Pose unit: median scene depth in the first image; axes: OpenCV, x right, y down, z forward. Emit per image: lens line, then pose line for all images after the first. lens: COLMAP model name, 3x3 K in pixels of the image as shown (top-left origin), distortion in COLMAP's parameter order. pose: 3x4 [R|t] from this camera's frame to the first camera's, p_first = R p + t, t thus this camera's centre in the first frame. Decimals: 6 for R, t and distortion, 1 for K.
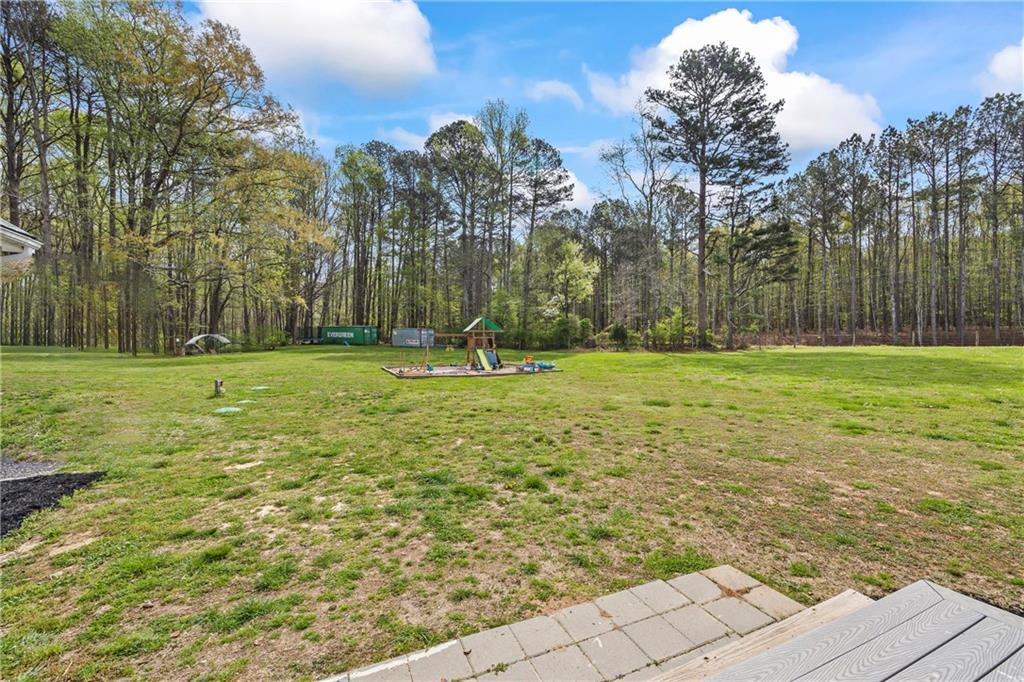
lens RADIAL K [[409.1, 0, 510.6], [0, 409.1, 345.1], [0, 0, 1]] dist [-0.004493, -0.000397]
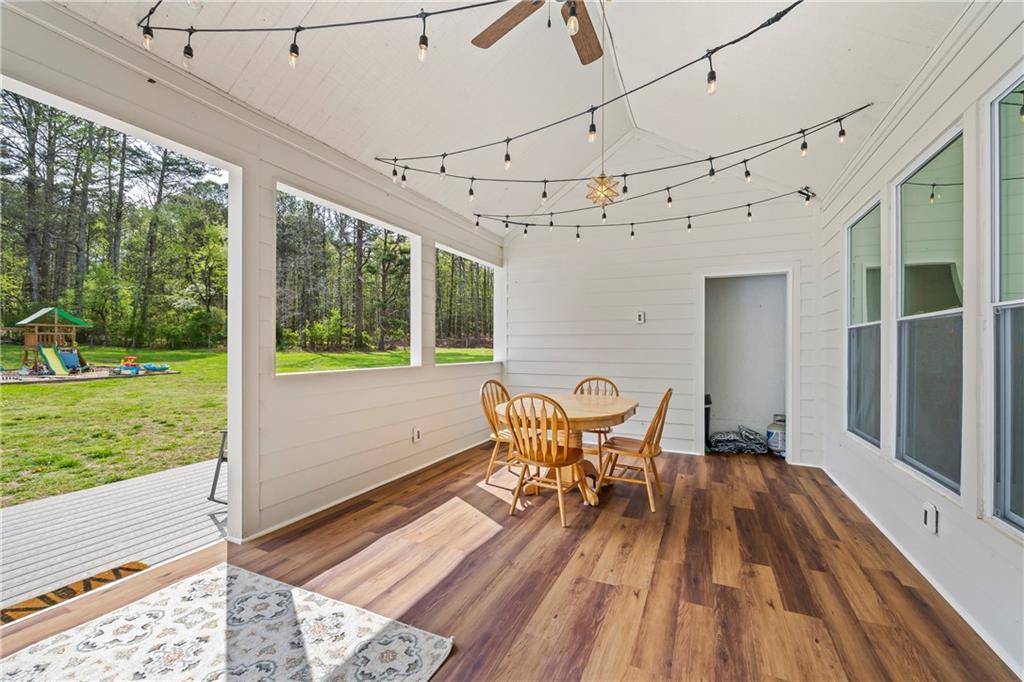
lens RADIAL K [[425.5, 0, 520.9], [0, 425.5, 343.3], [0, 0, 1]] dist [0.000219, 0.000023]
pose [[0.740904, 0.017609, 0.671380, 0.029115], [-0.017243, 0.999825, -0.007195, -0.005560], [-0.671389, -0.006246, 0.741079, -0.124540]]
